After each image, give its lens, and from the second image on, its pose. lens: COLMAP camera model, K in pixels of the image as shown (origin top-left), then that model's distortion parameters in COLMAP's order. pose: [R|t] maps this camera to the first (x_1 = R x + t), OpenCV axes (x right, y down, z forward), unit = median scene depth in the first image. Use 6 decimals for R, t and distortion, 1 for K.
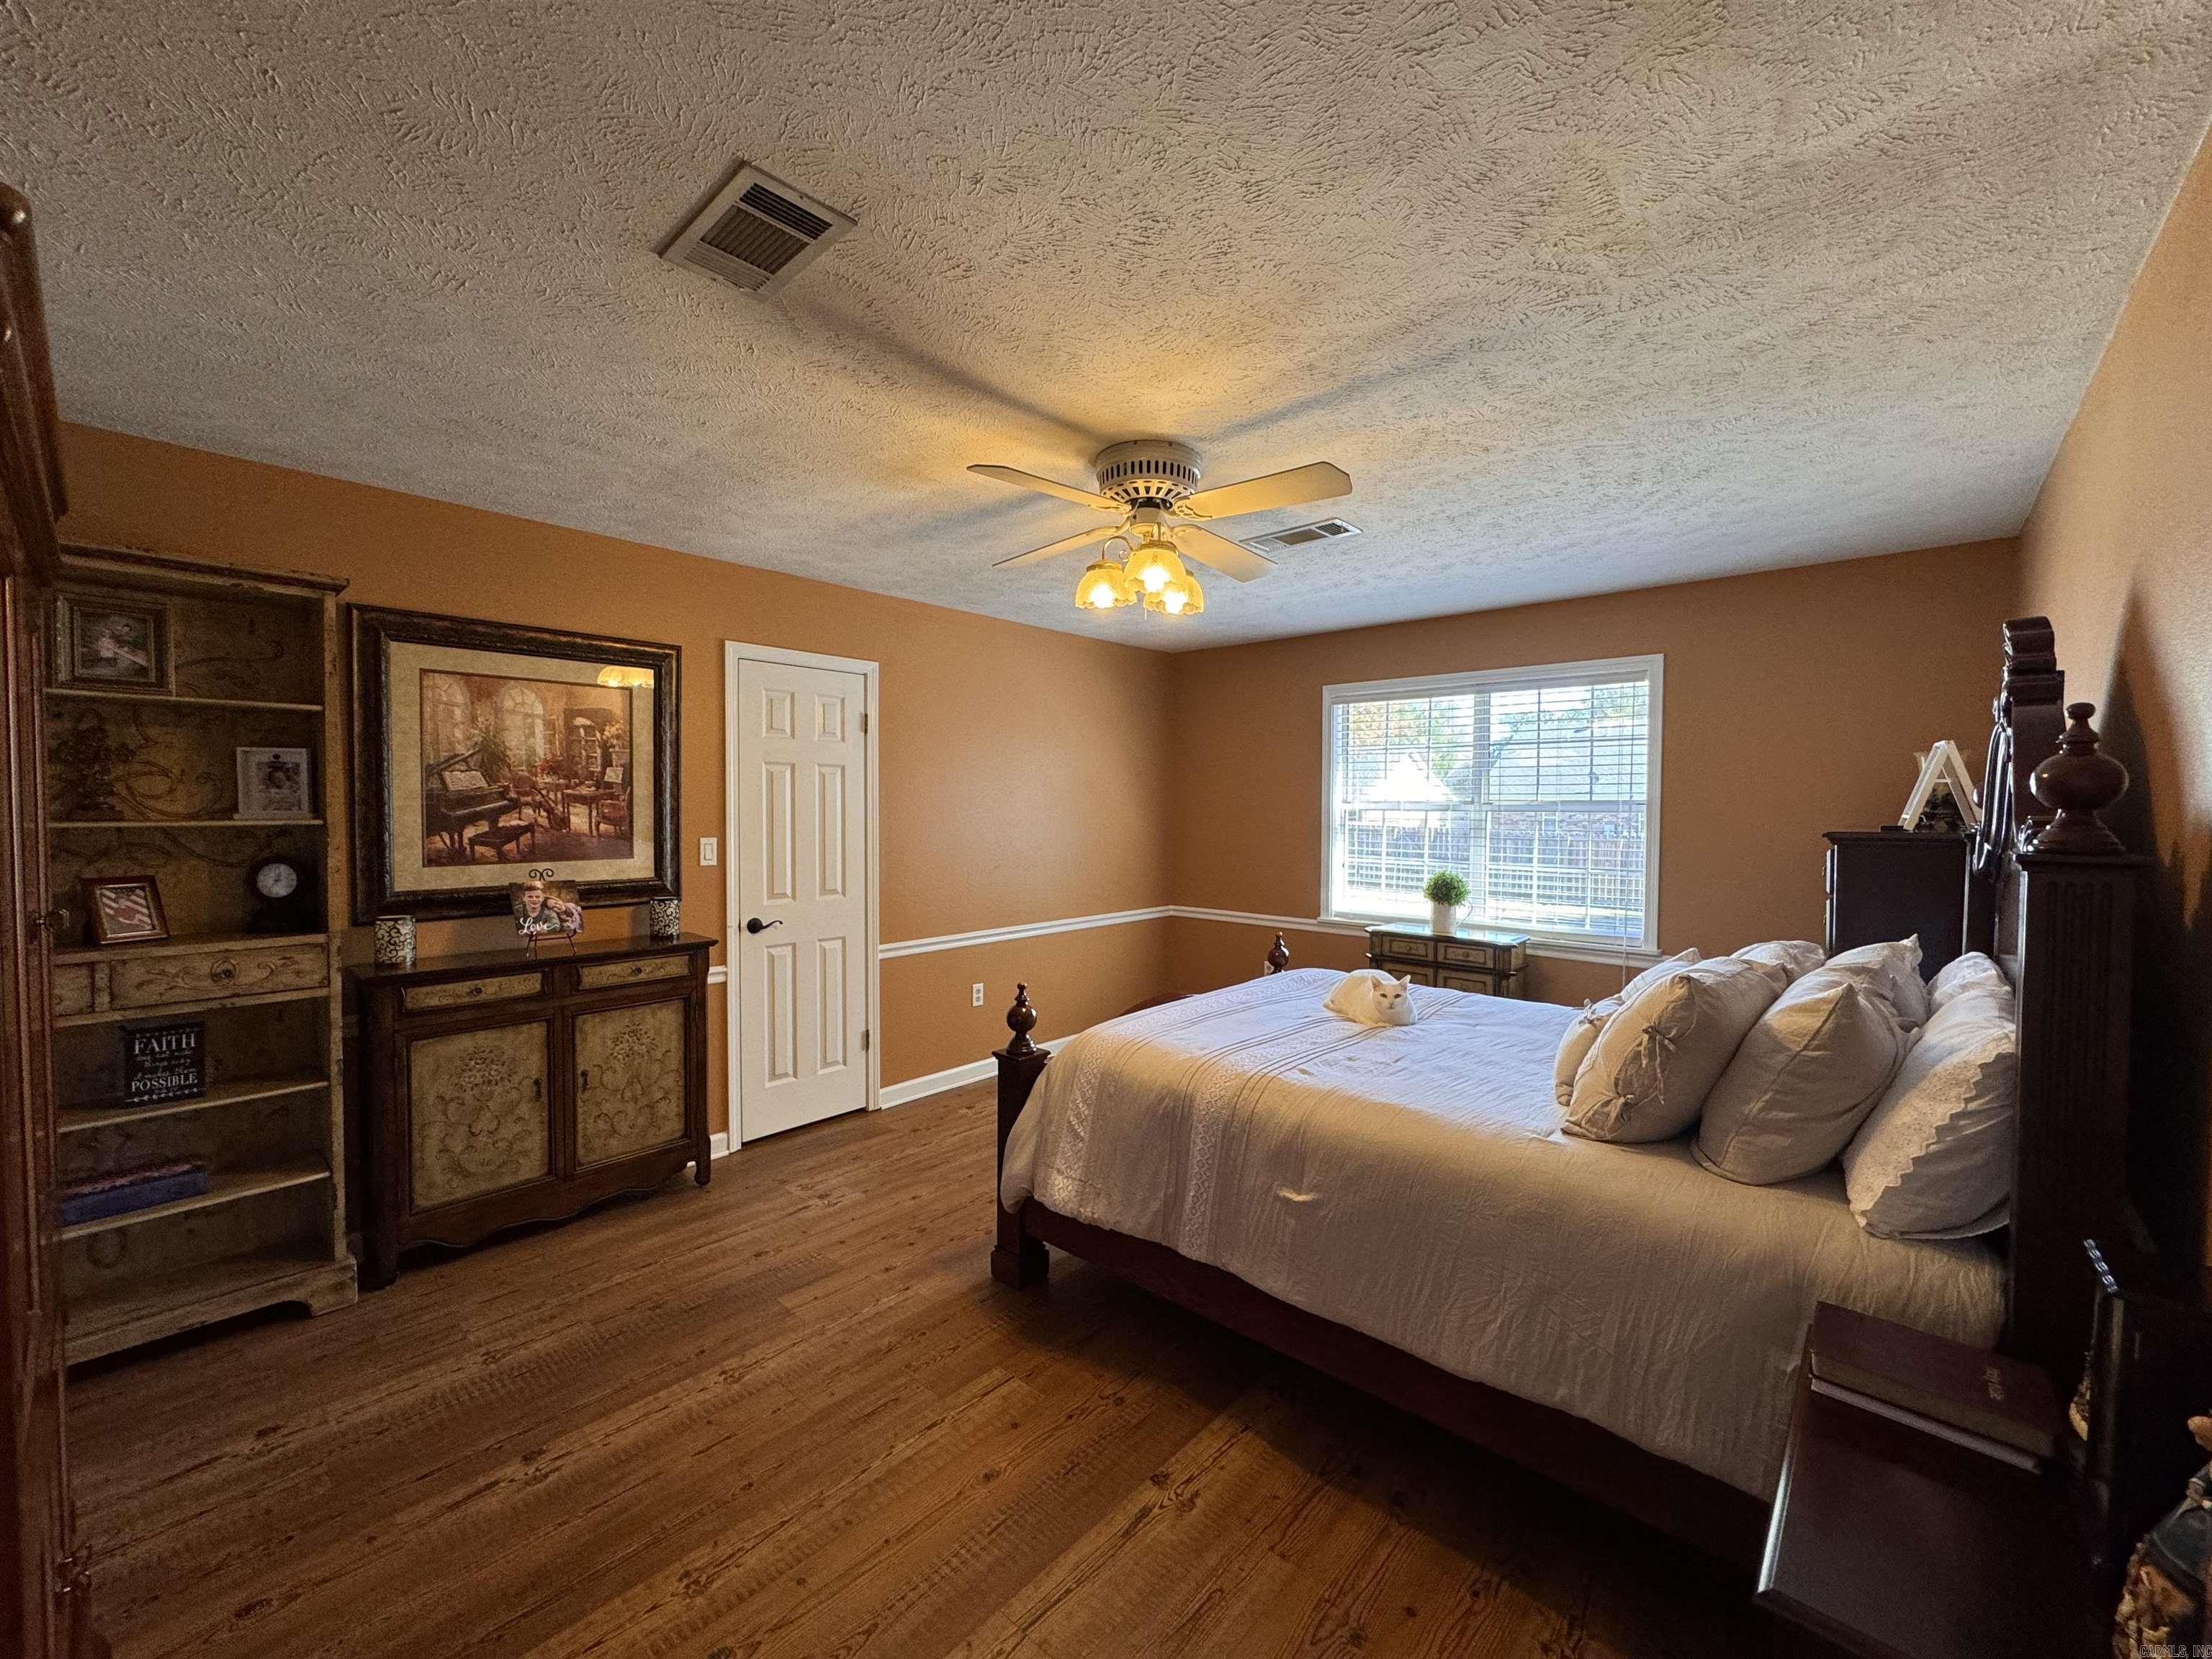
lens RADIAL K [[882.5, 0, 1105.0], [0, 882.5, 831.5], [0, 0, 1]] dist [-0.002802, 0.000043]
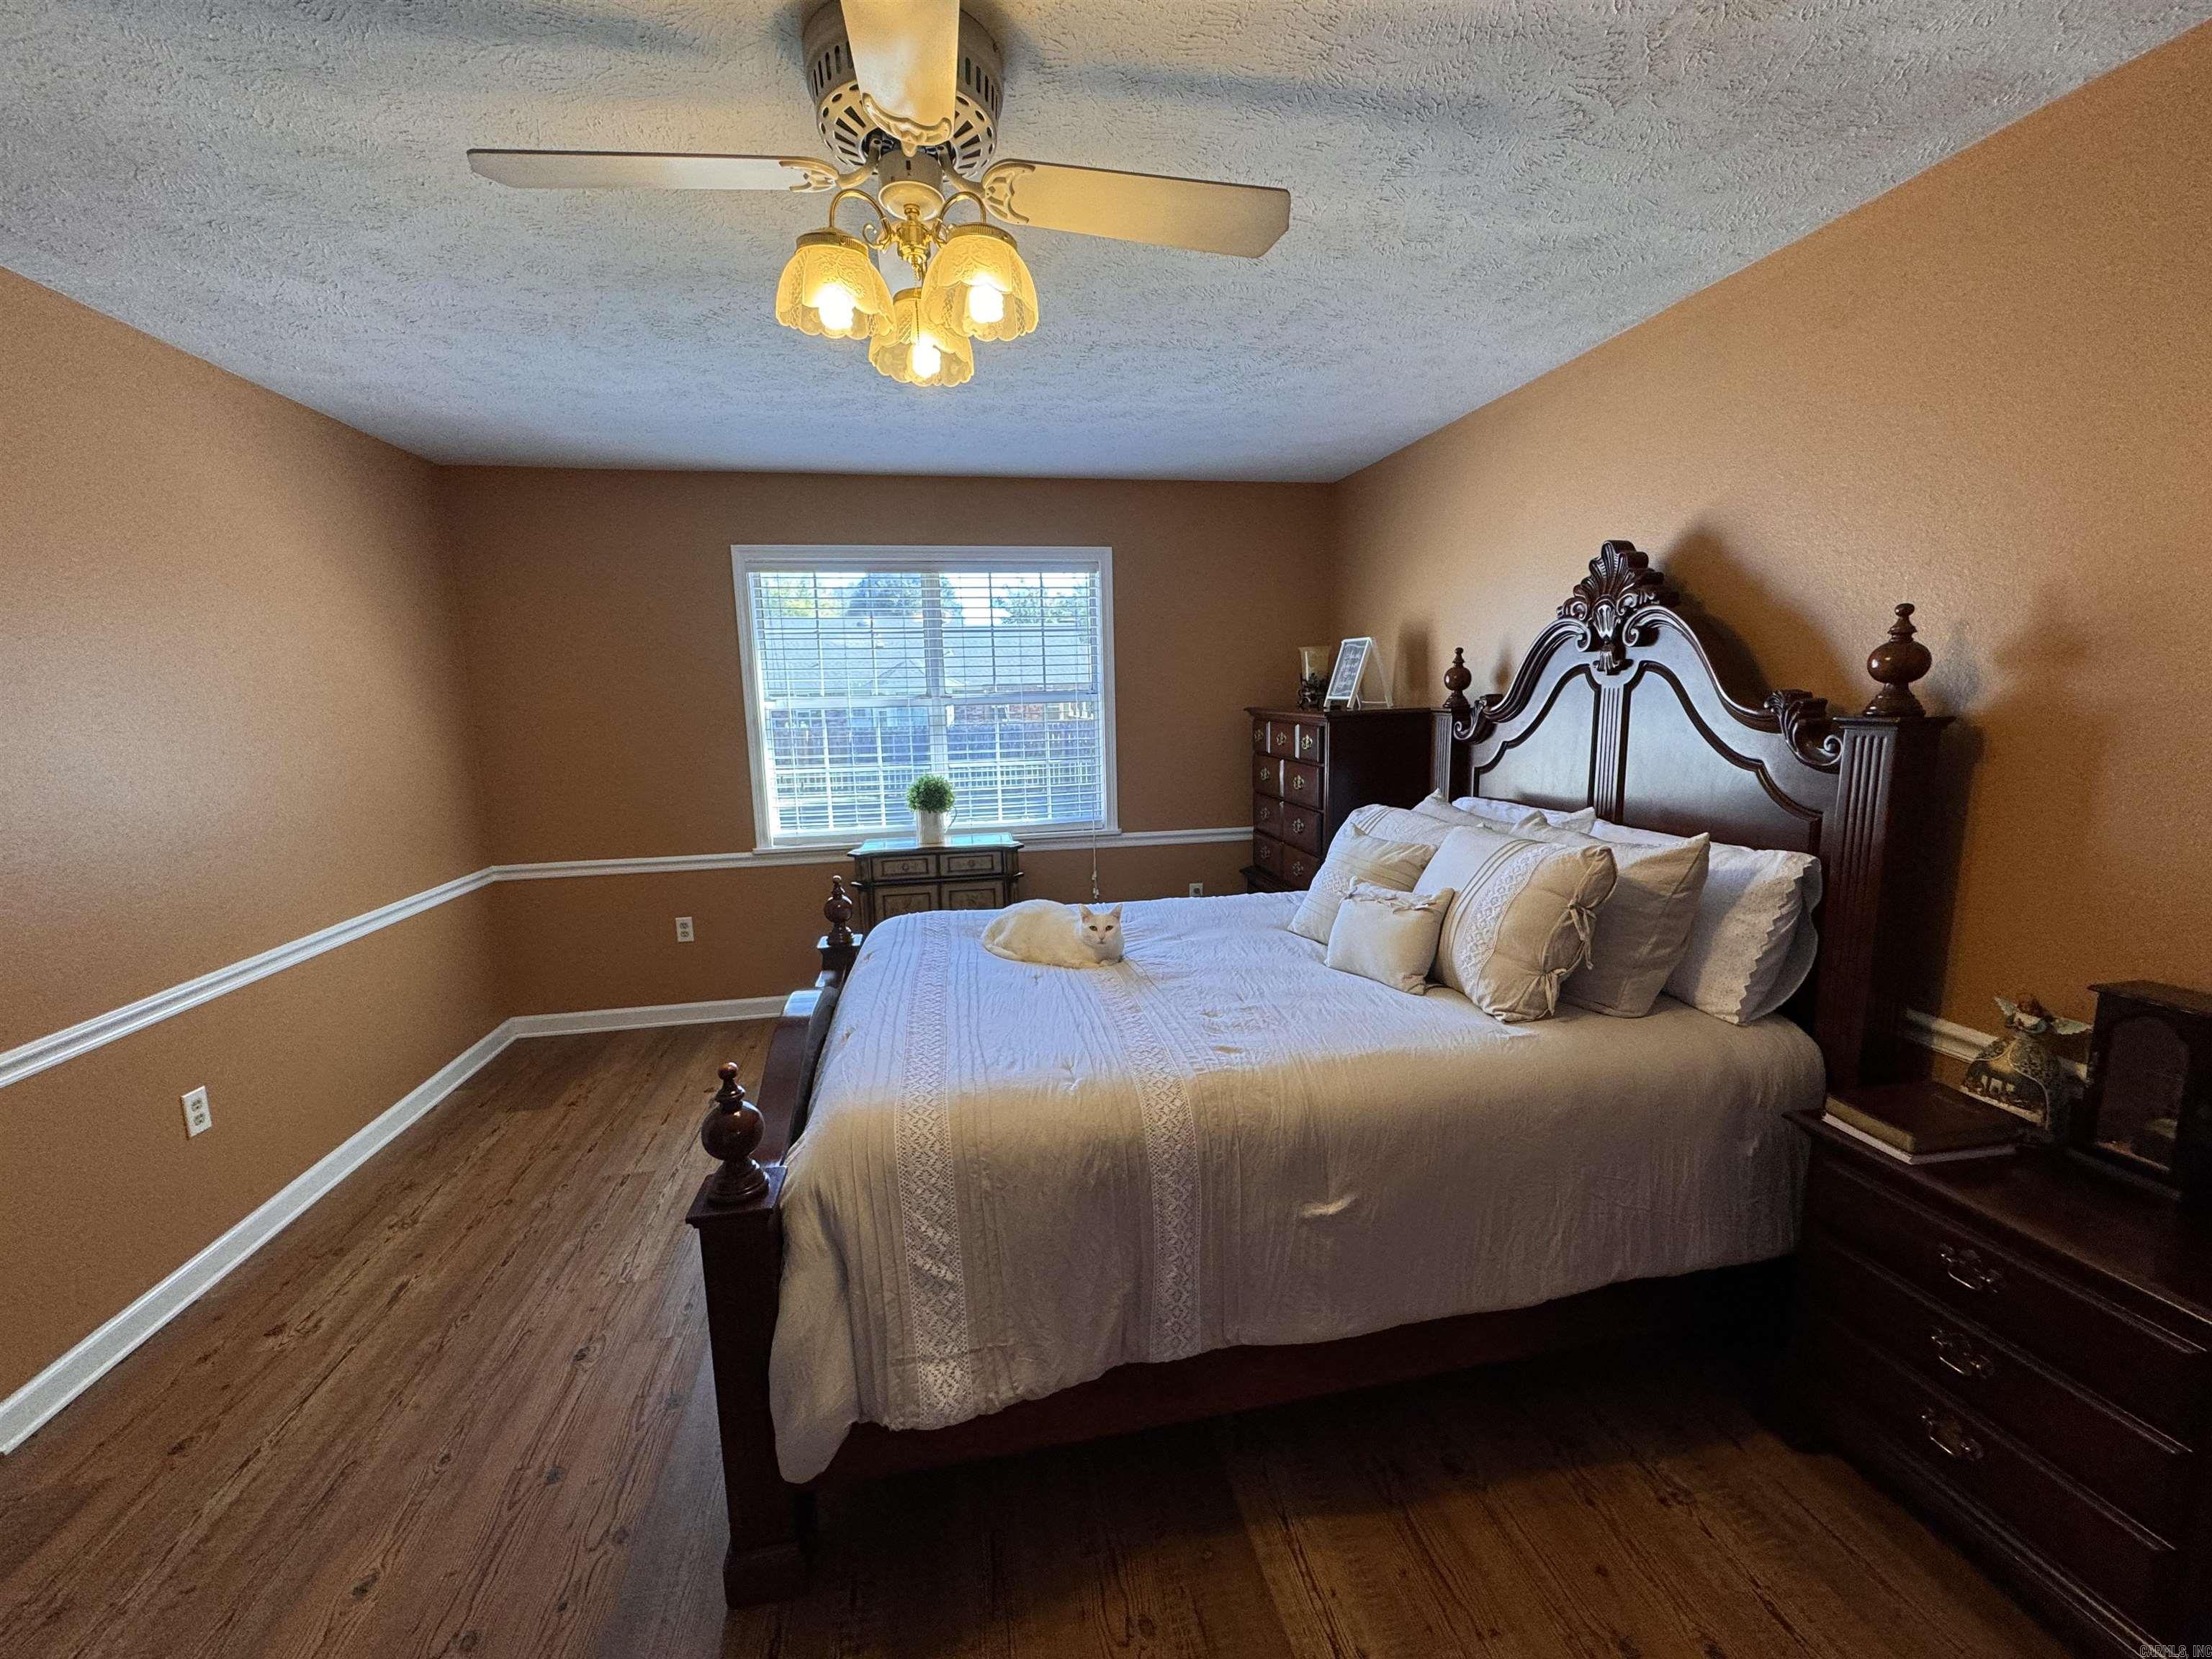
lens RADIAL K [[882.5, 0, 1105.0], [0, 882.5, 831.5], [0, 0, 1]] dist [-0.002802, 0.000043]
pose [[0.606432, -0.142476, 0.782267, -0.344173], [0.050811, 0.988749, 0.140693, -0.023950], [-0.793510, -0.045573, 0.606848, 0.524181]]
